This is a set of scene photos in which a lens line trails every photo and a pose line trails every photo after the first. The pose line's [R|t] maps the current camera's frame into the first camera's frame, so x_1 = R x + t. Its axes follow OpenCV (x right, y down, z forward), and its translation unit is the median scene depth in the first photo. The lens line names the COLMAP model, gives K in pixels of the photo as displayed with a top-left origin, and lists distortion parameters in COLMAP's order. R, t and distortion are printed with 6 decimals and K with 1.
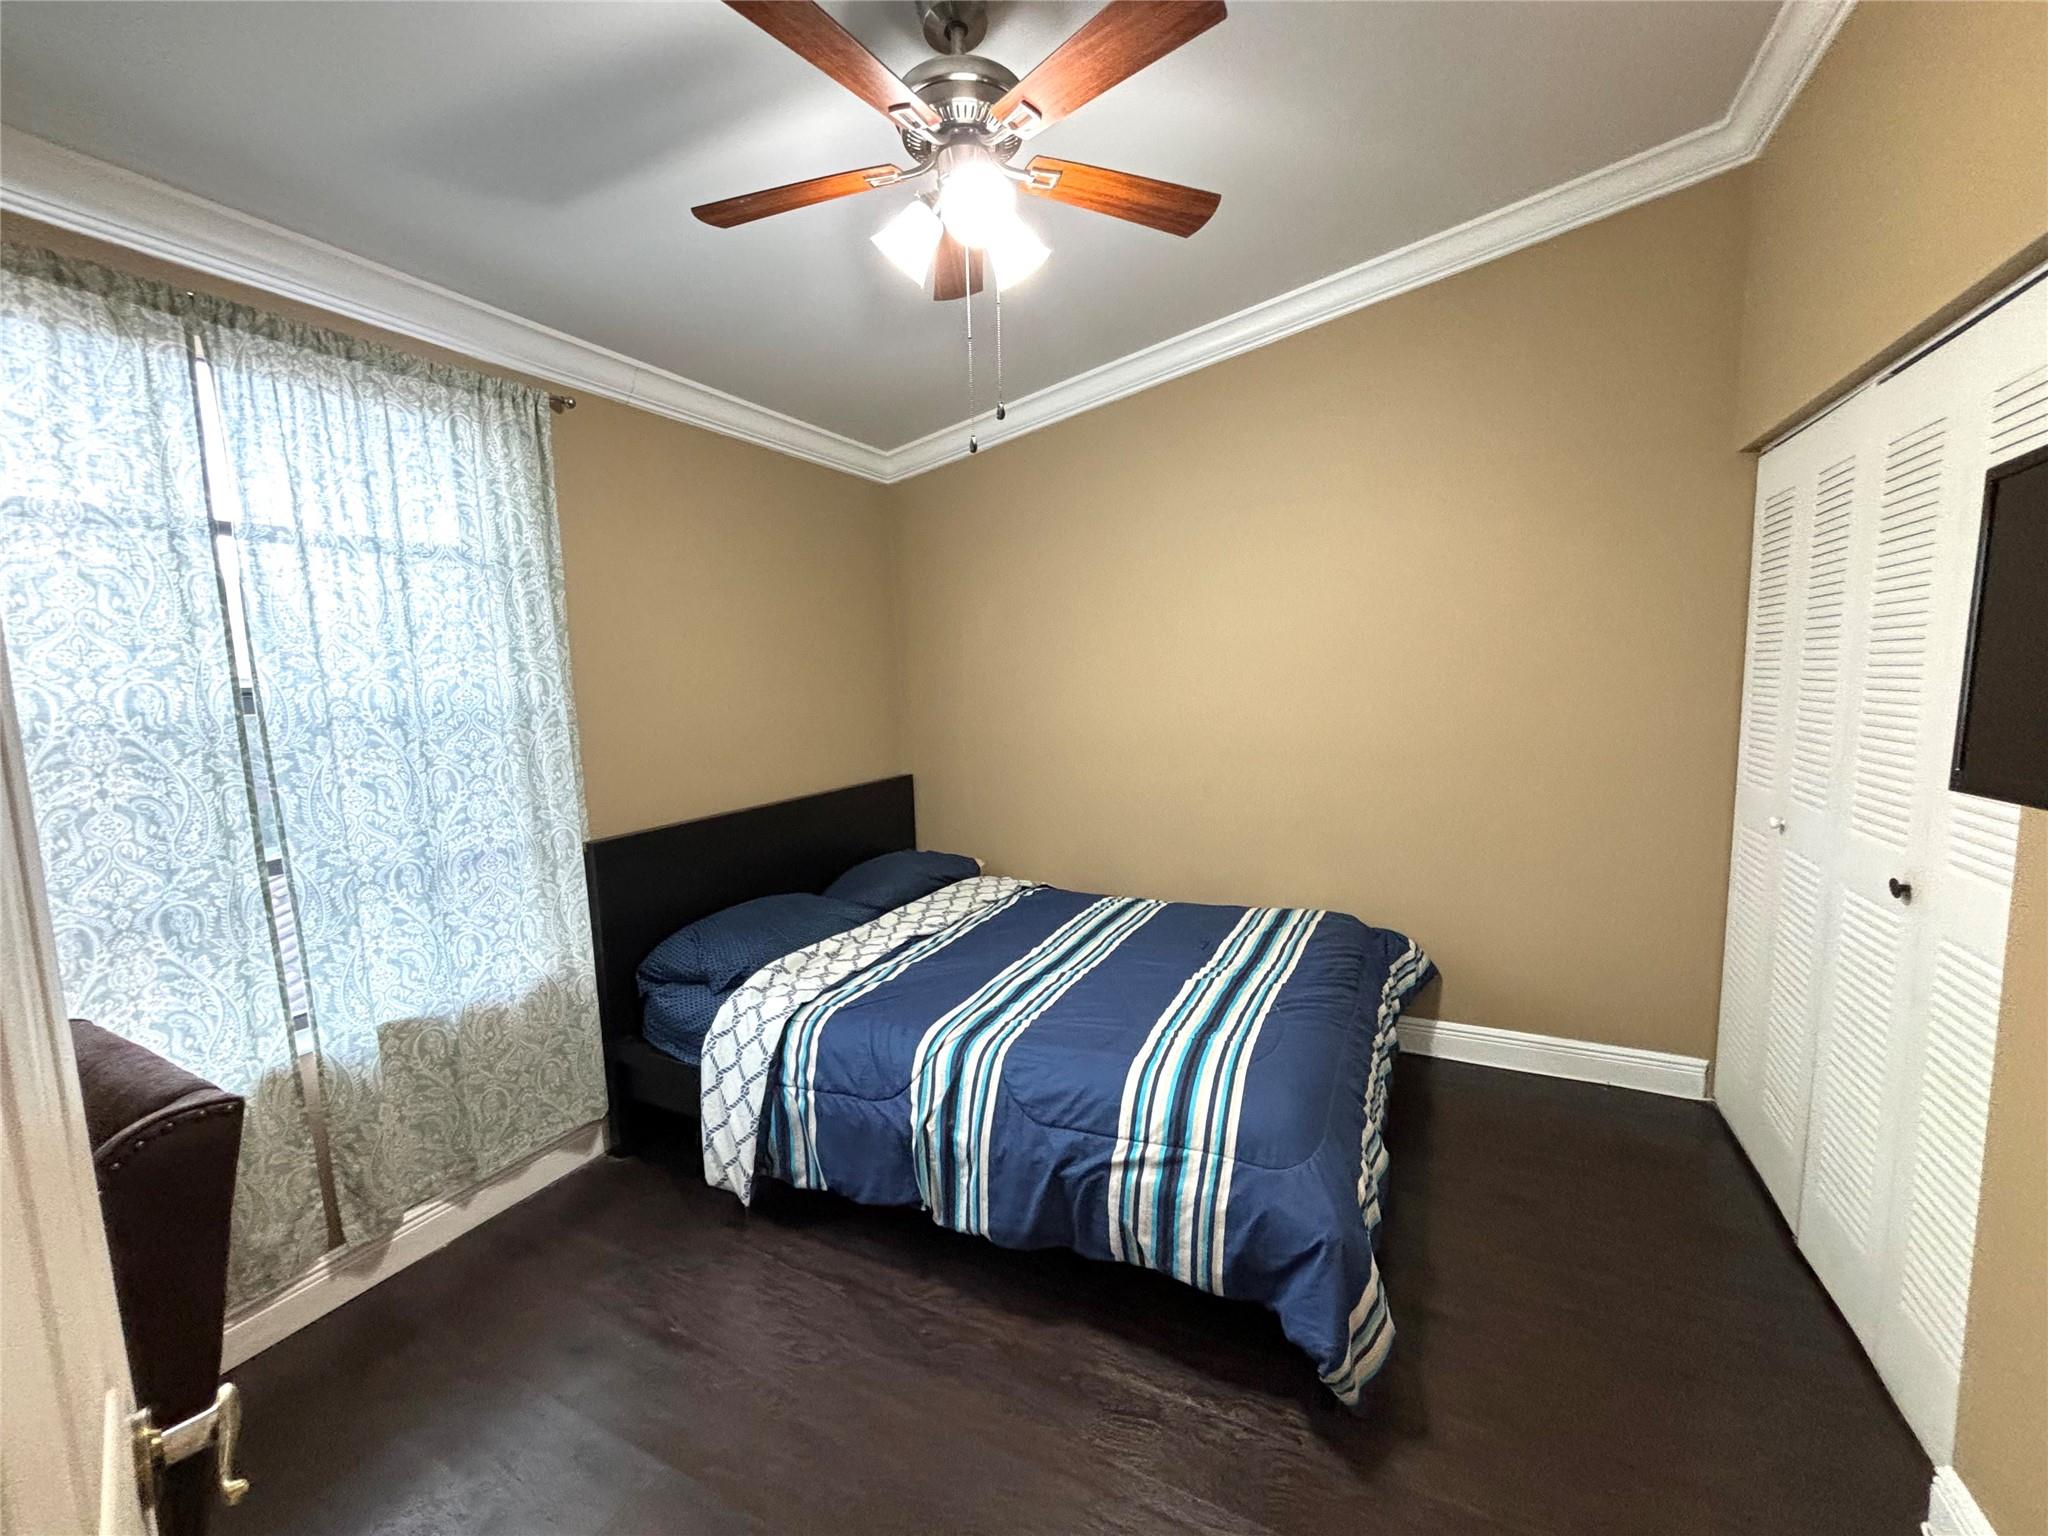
lens RADIAL K [[826.1, 0, 1018.8], [0, 826.1, 772.7], [0, 0, 1]] dist [0.000622, 0.000152]
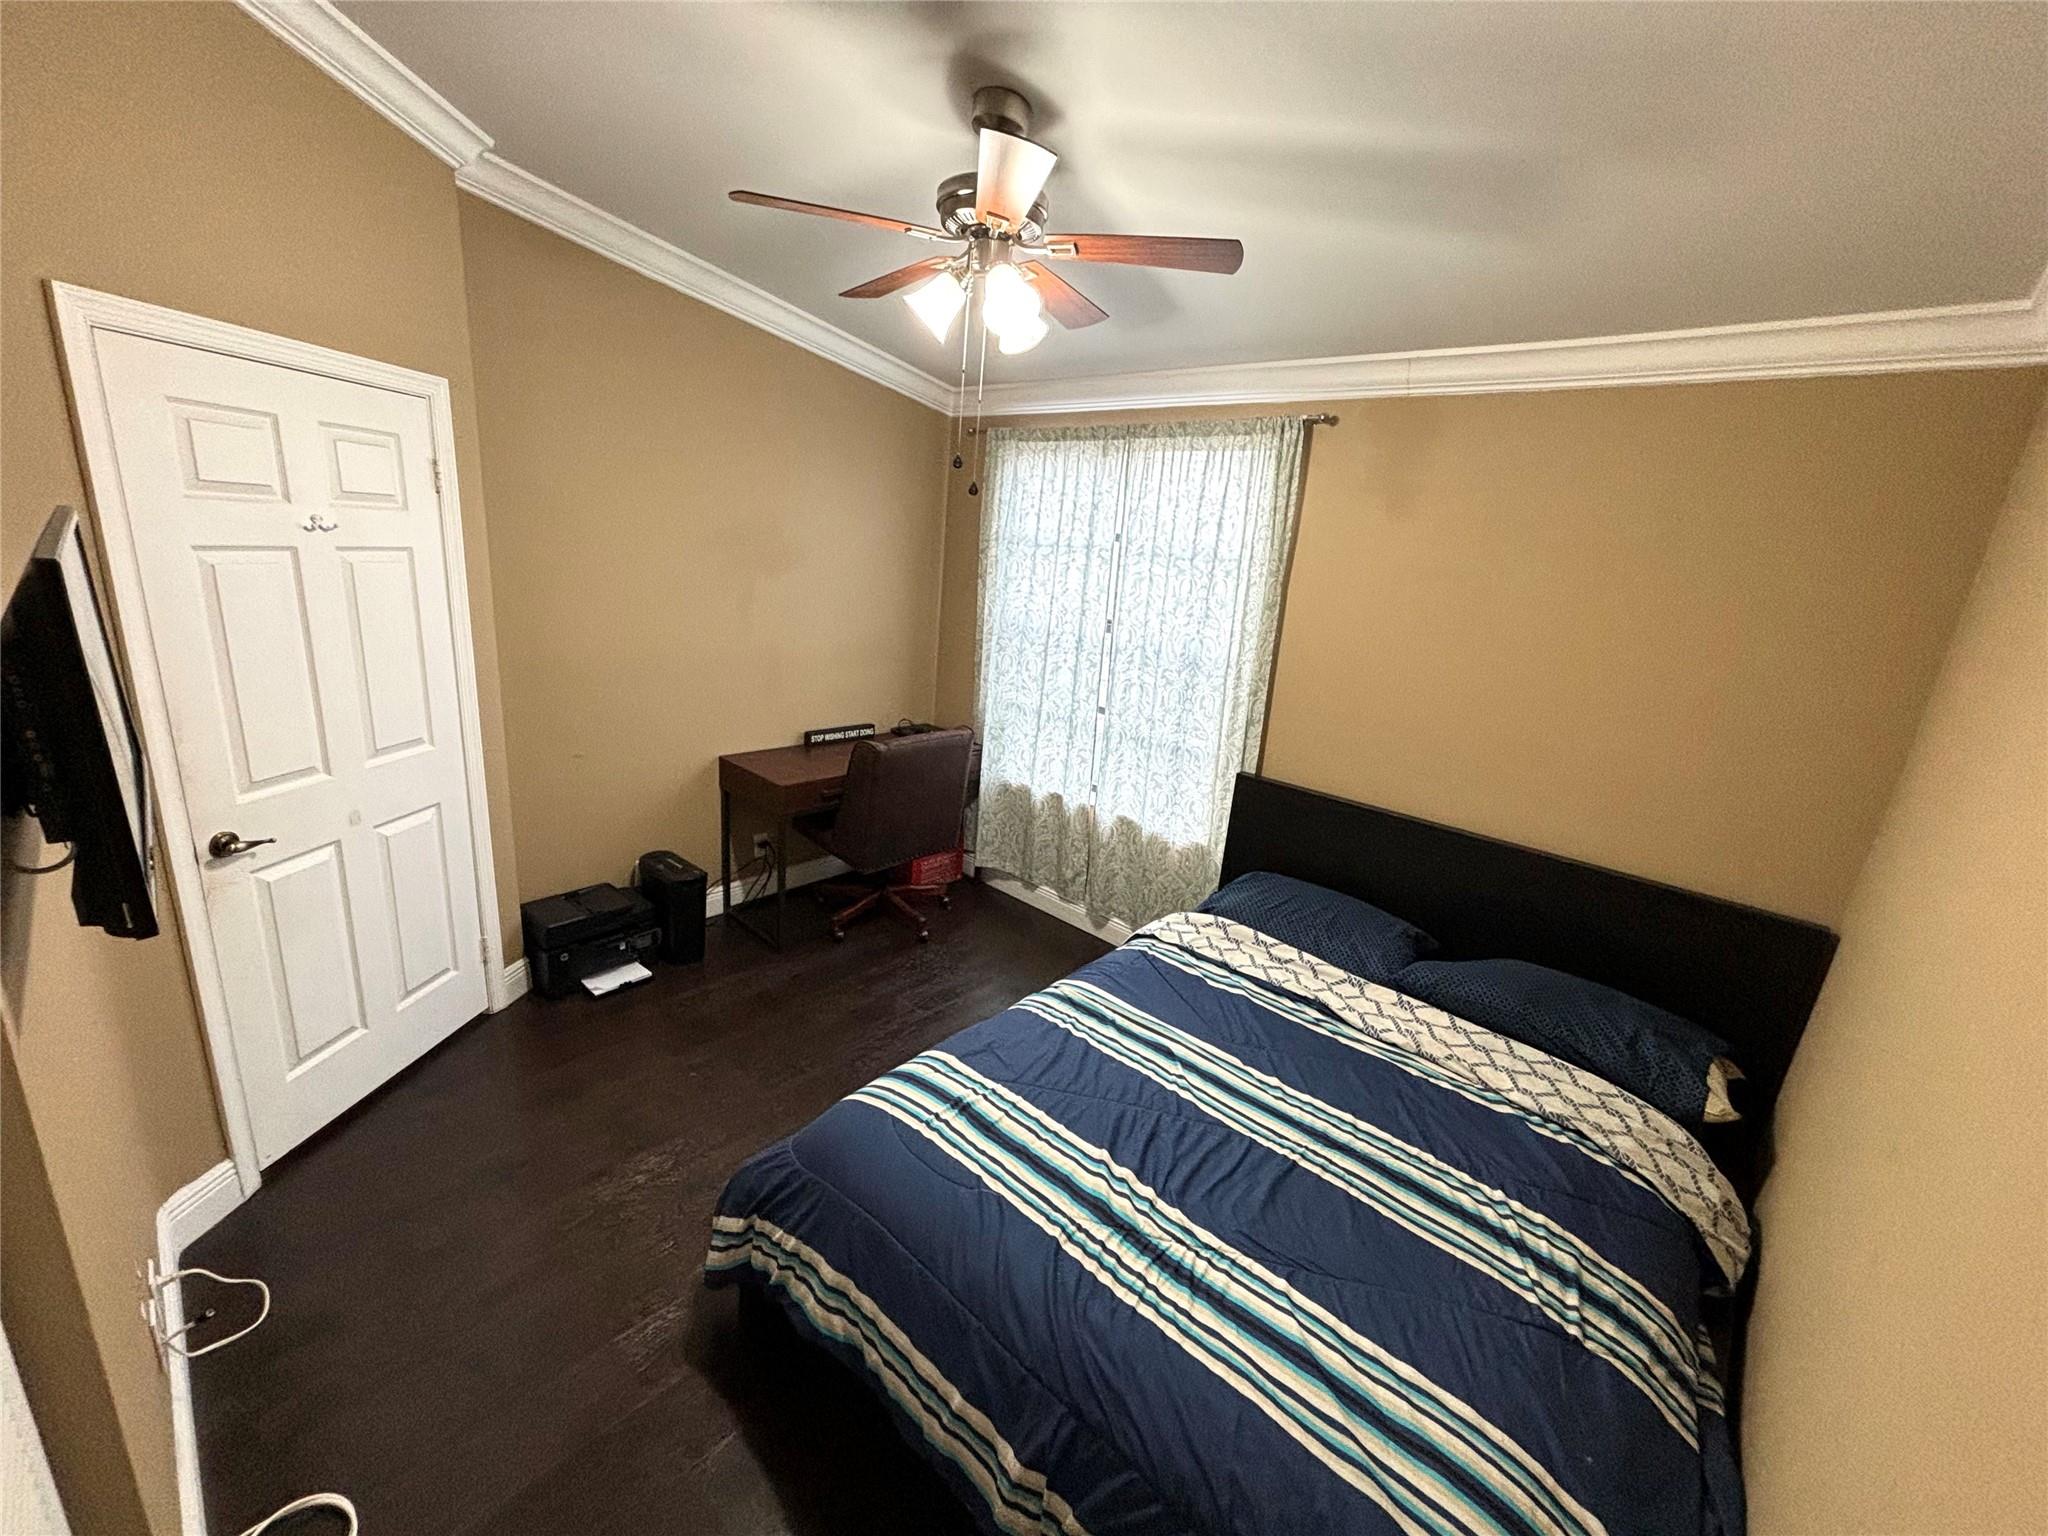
lens RADIAL K [[823.3, 0, 1022.8], [0, 823.3, 764.3], [0, 0, 1]] dist [0.000212, 0.000499]
pose [[-0.281507, 0.260529, -0.923514, 0.716589], [-0.190283, 0.928166, 0.319844, -0.255038], [0.940503, 0.265767, -0.211711, 0.878699]]
